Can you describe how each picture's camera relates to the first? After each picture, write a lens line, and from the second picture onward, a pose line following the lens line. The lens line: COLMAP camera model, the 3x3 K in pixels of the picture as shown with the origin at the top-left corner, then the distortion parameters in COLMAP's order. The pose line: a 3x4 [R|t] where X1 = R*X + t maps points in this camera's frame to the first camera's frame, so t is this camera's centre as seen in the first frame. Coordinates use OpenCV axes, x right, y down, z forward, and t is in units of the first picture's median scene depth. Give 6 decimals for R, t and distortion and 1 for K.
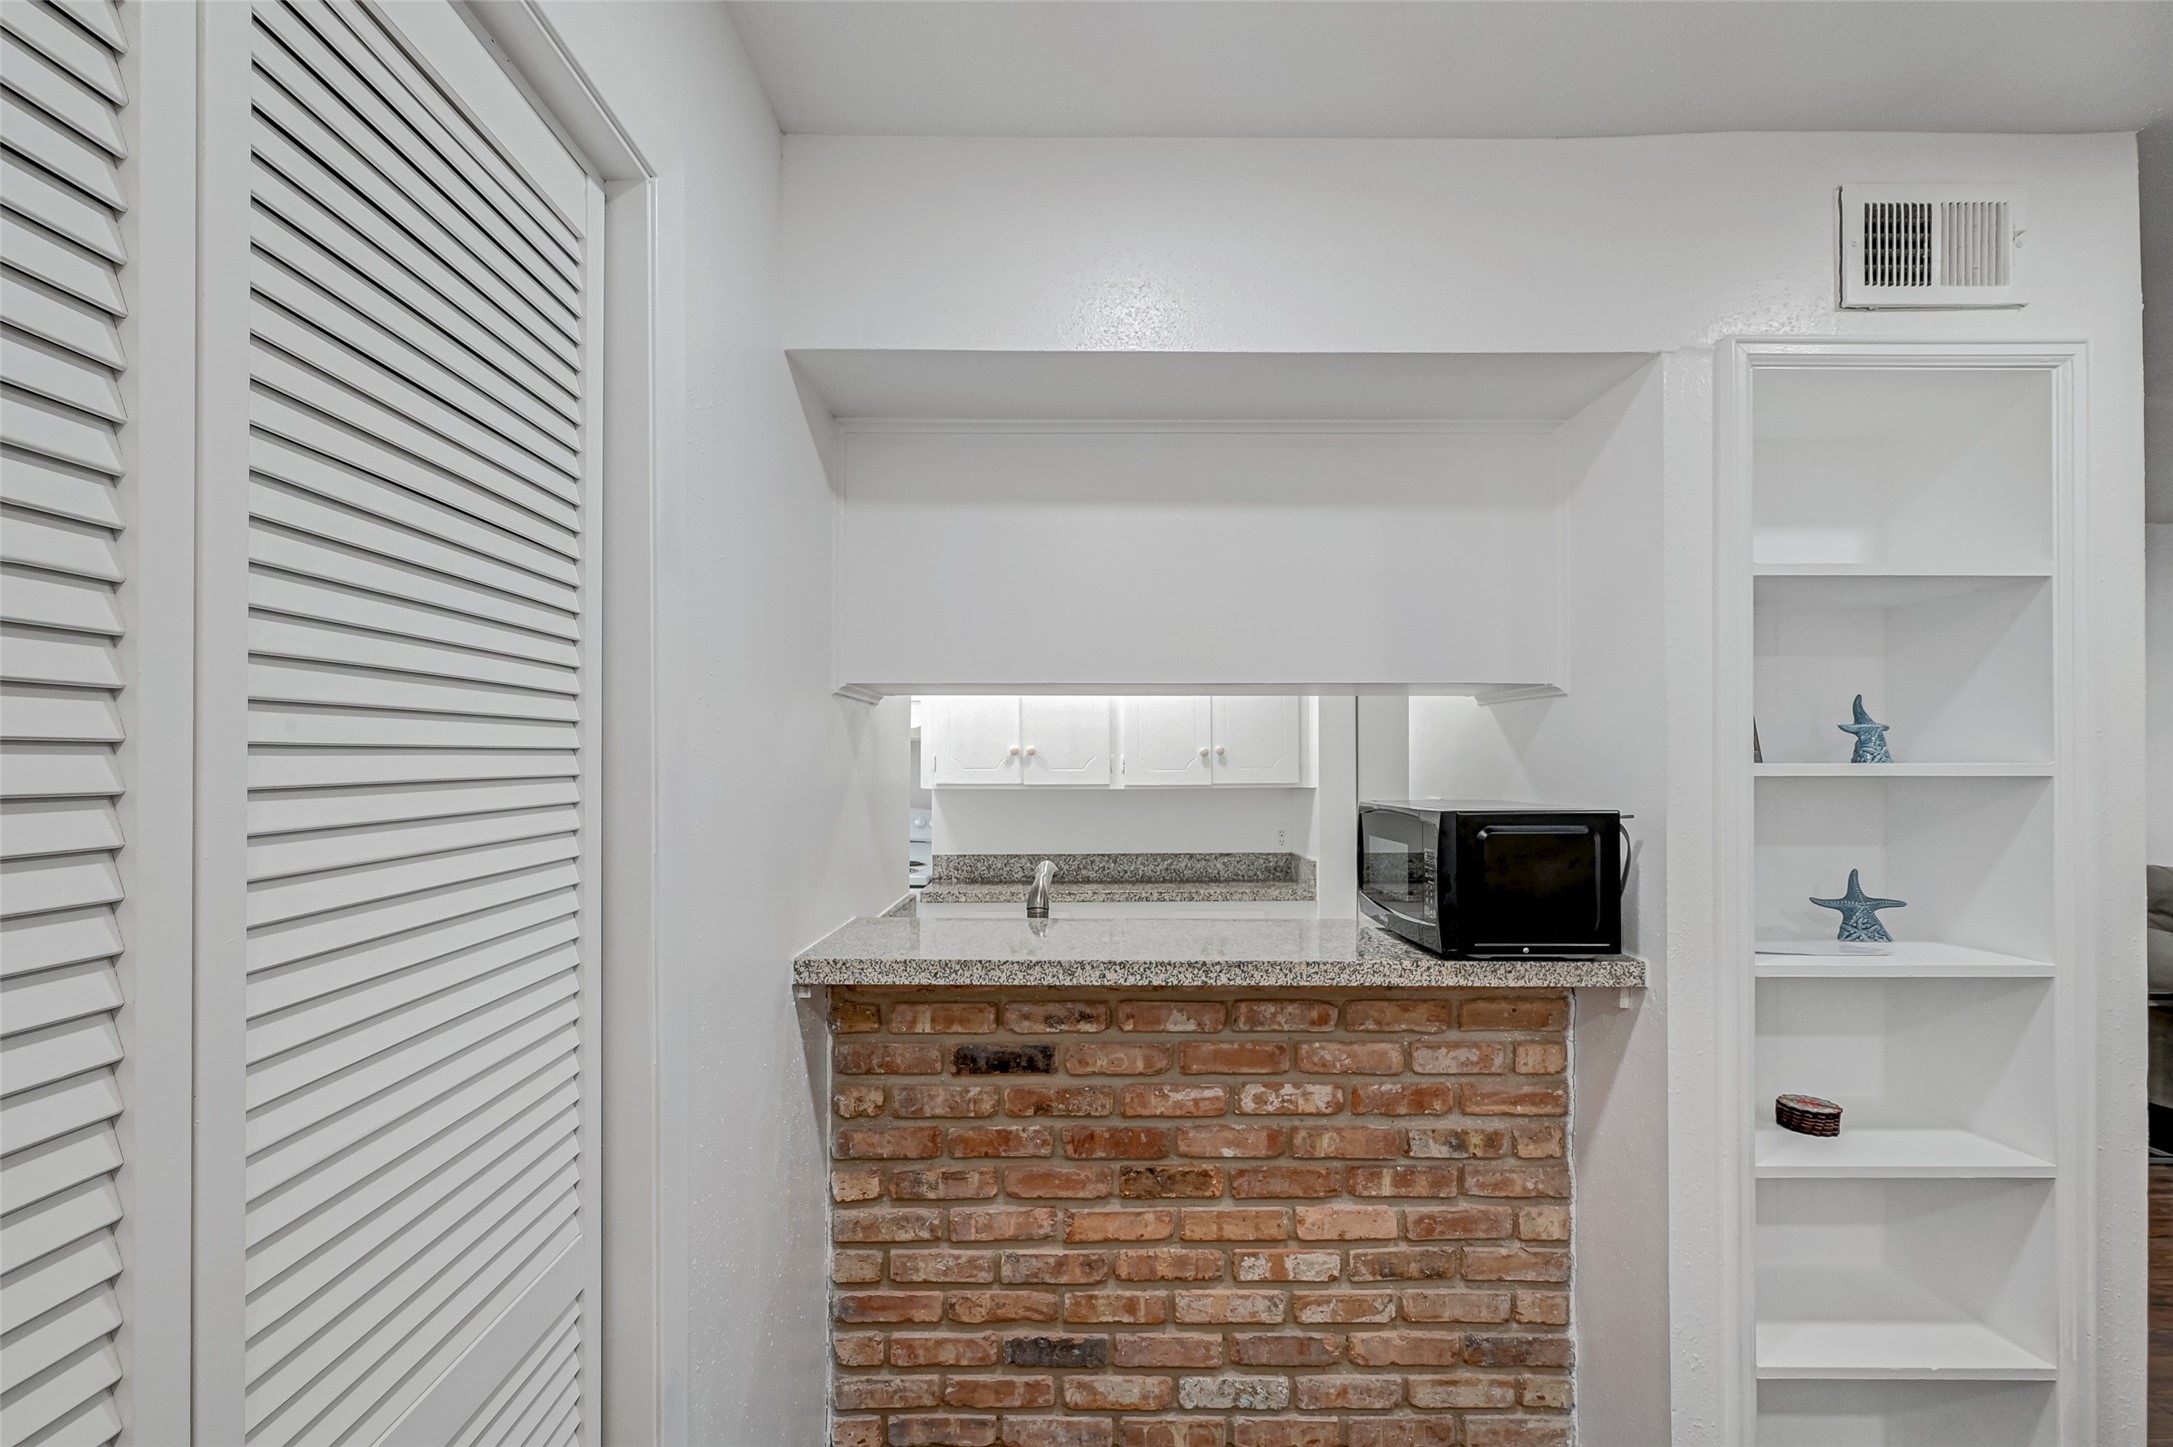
lens RADIAL K [[872.3, 0, 1073.5], [0, 872.3, 762.6], [0, 0, 1]] dist [-0.001827, 0.000631]
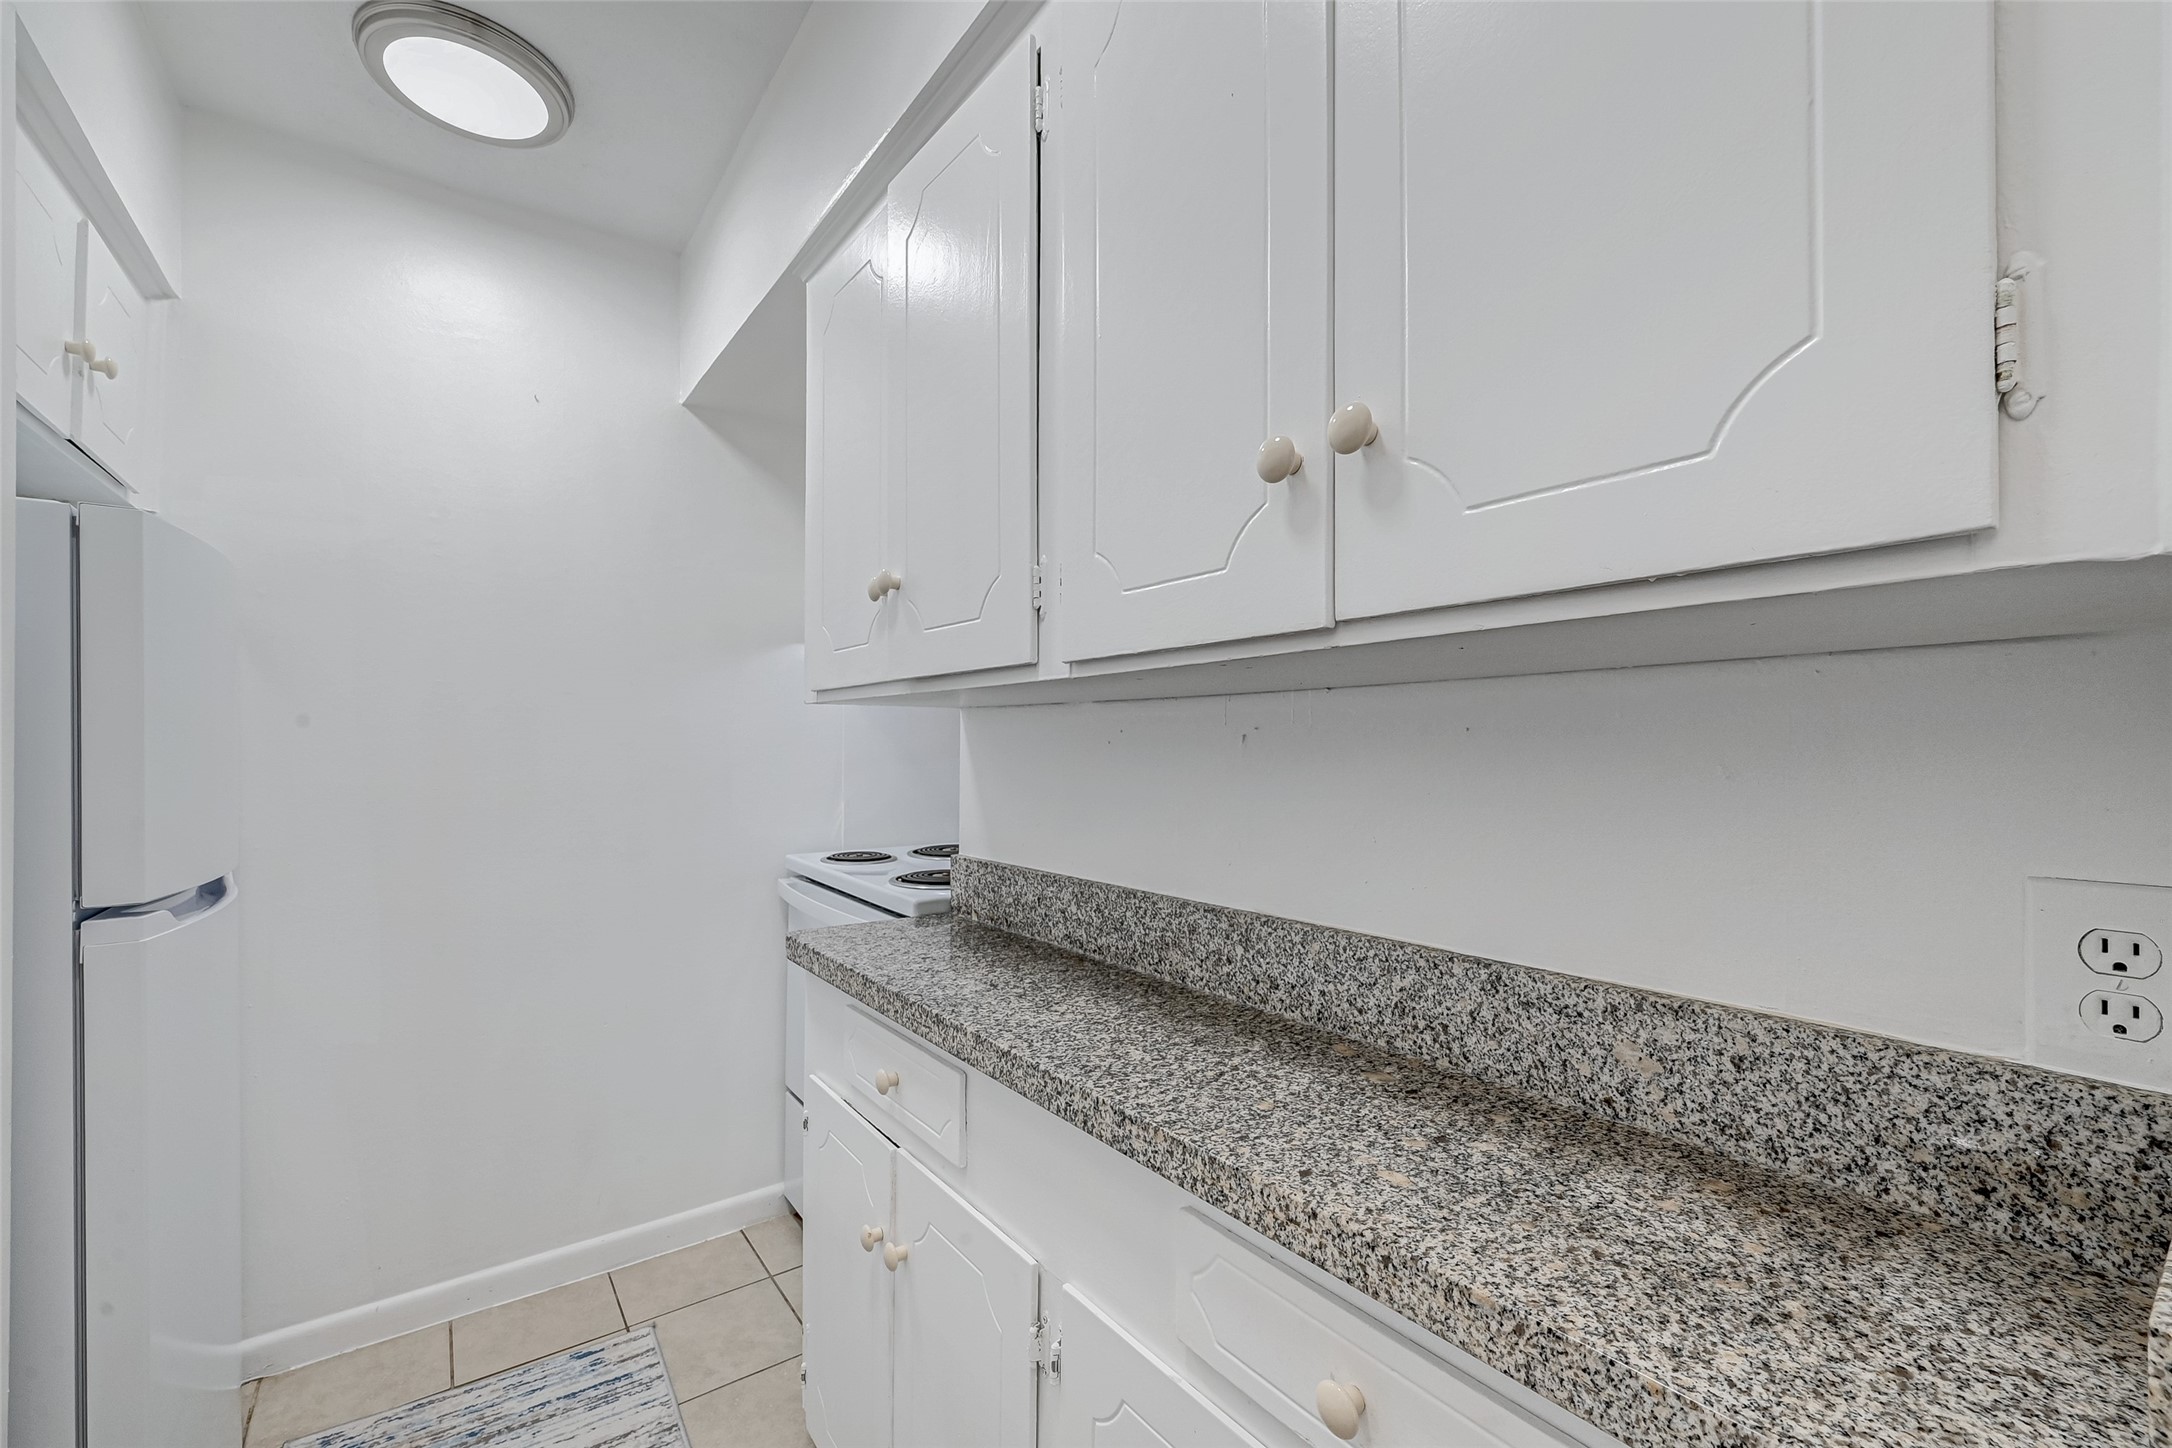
lens RADIAL K [[871.9, 0, 1062.6], [0, 871.9, 737.4], [0, 0, 1]] dist [-0.001827, 0.000631]
pose [[0.596491, -0.005158, -0.802603, 0.561424], [-0.001438, 0.999971, -0.007495, 0.103146], [0.802619, 0.005625, 0.596466, 1.723738]]
